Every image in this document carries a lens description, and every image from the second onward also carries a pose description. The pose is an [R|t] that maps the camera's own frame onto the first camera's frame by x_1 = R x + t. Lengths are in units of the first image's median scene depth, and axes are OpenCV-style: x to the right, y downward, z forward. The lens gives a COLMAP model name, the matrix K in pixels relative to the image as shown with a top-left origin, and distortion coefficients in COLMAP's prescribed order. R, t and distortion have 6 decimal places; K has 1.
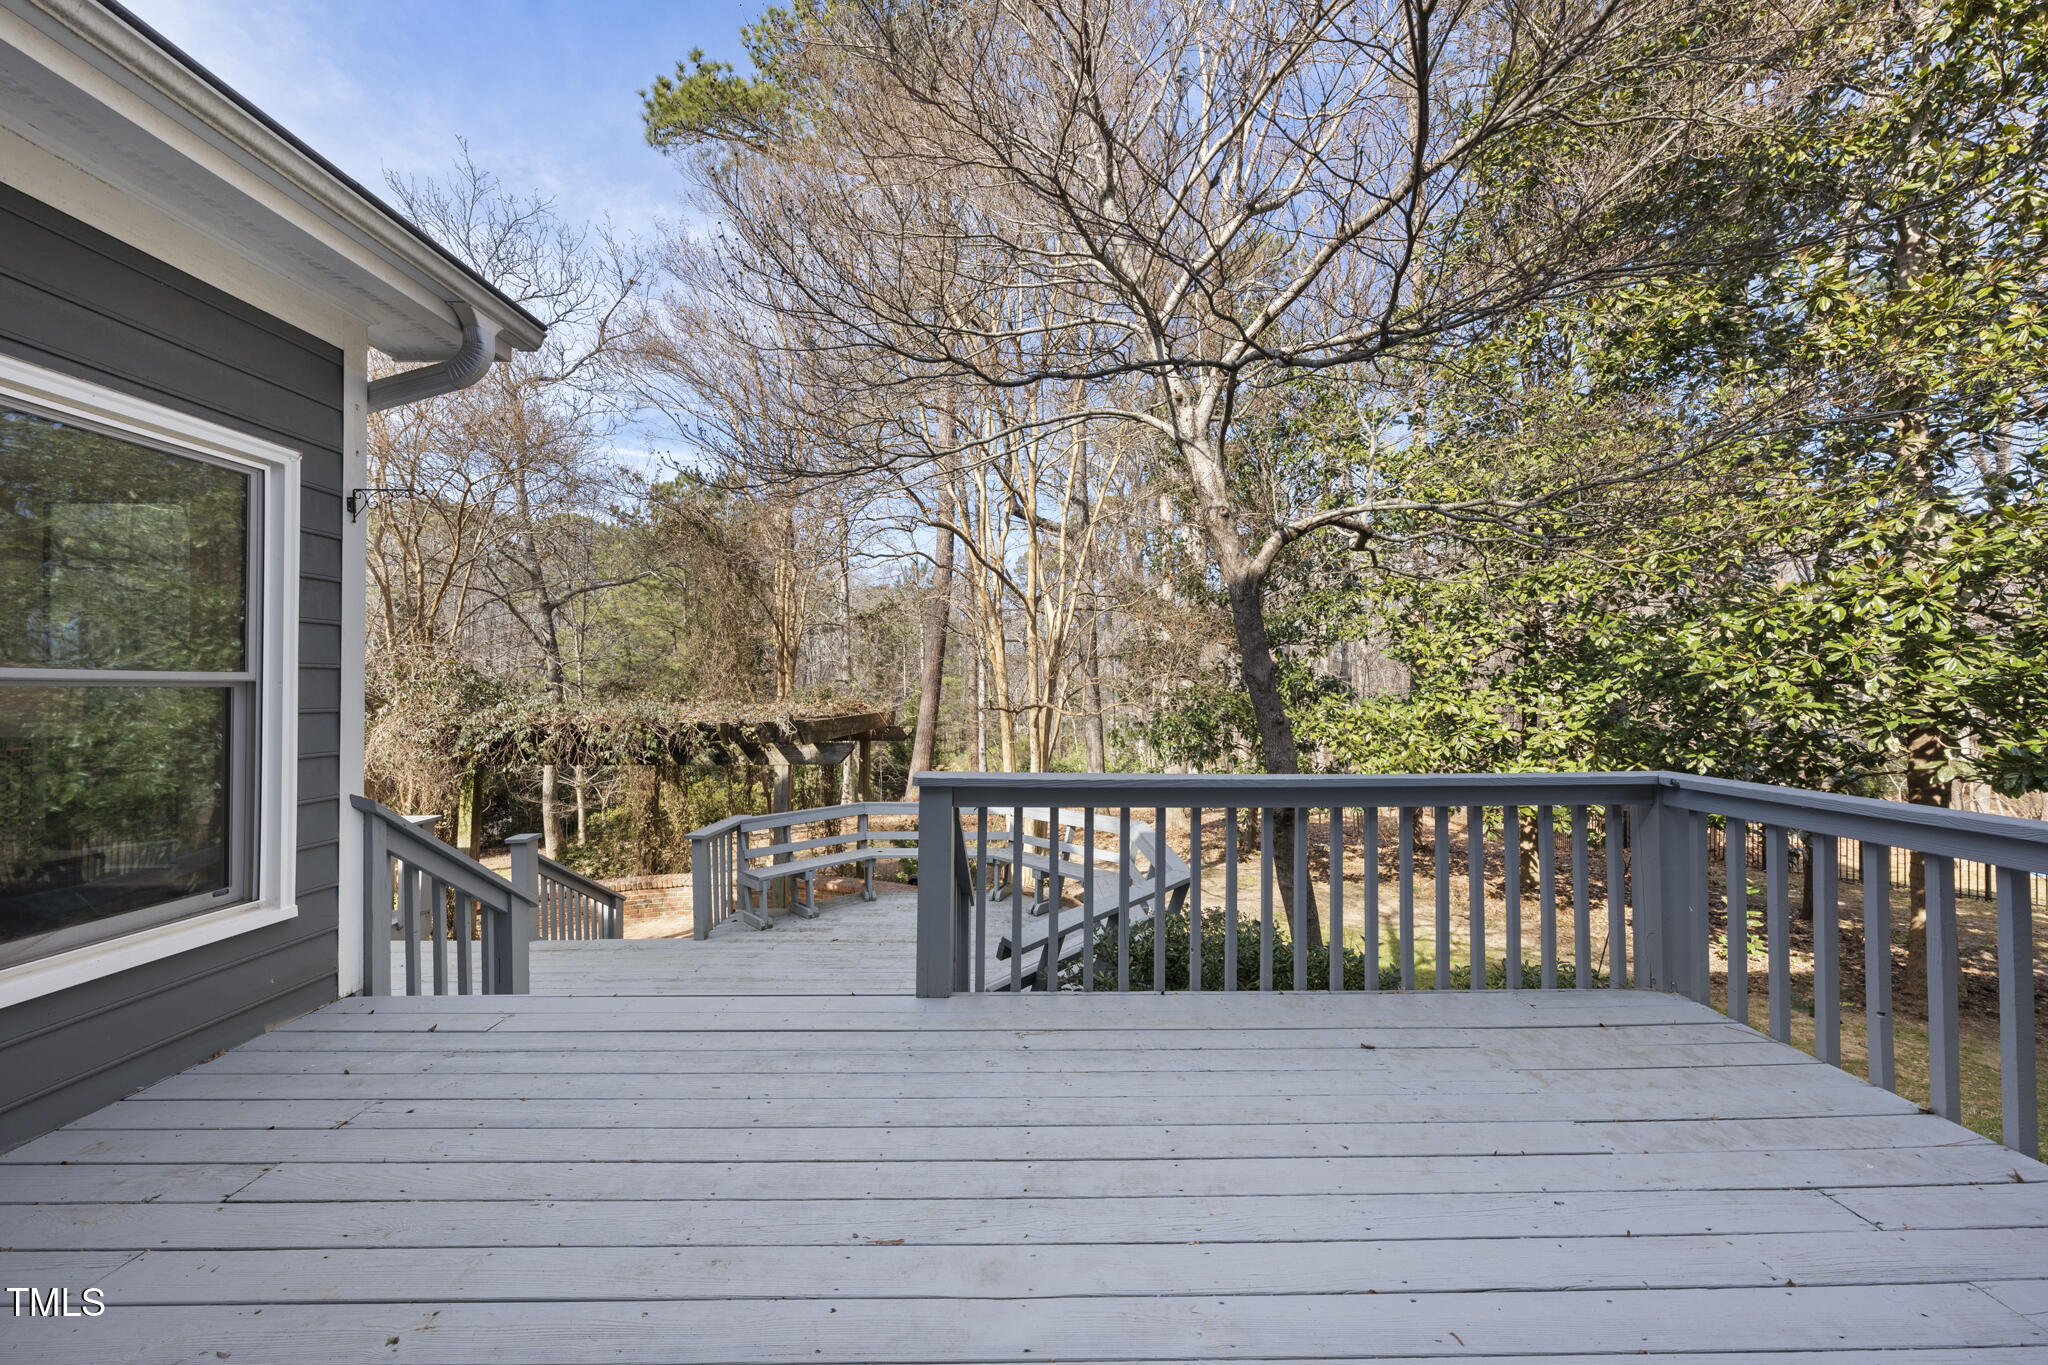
lens RADIAL K [[696.8, 0, 1024.0], [0, 696.8, 682.5], [0, 0, 1]] dist [-0.009600, -0.000176]
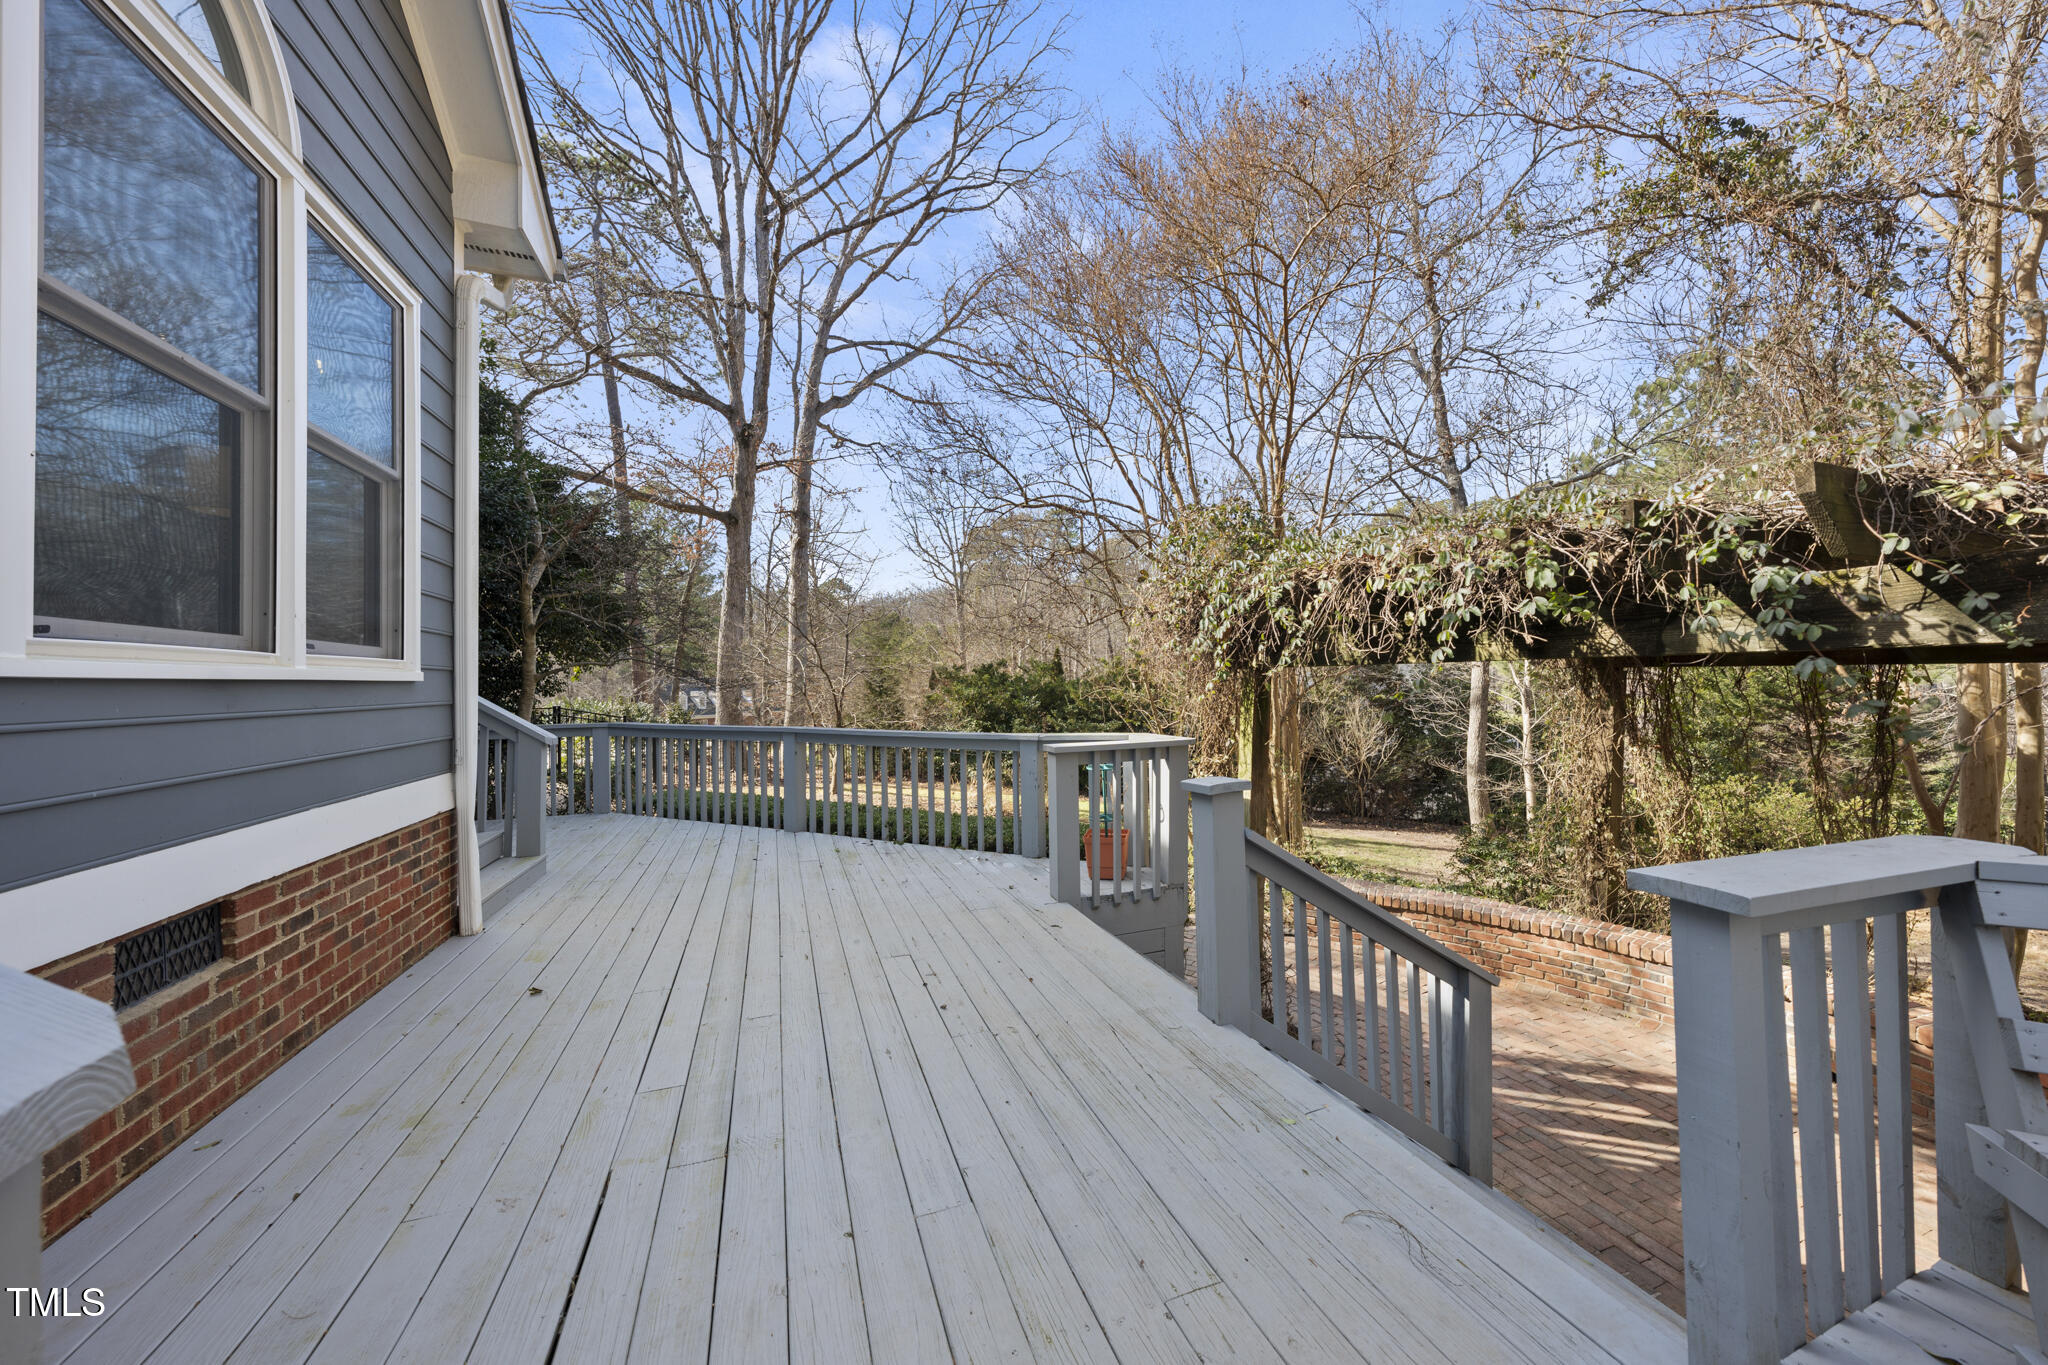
lens RADIAL K [[696.8, 0, 1024.0], [0, 696.8, 682.5], [0, 0, 1]] dist [-0.009600, -0.000176]
pose [[0.335583, -0.000402, -0.942010, -0.281574], [0.017527, 0.999829, 0.005818, 0.125585], [0.941847, -0.018463, 0.335533, 0.606060]]
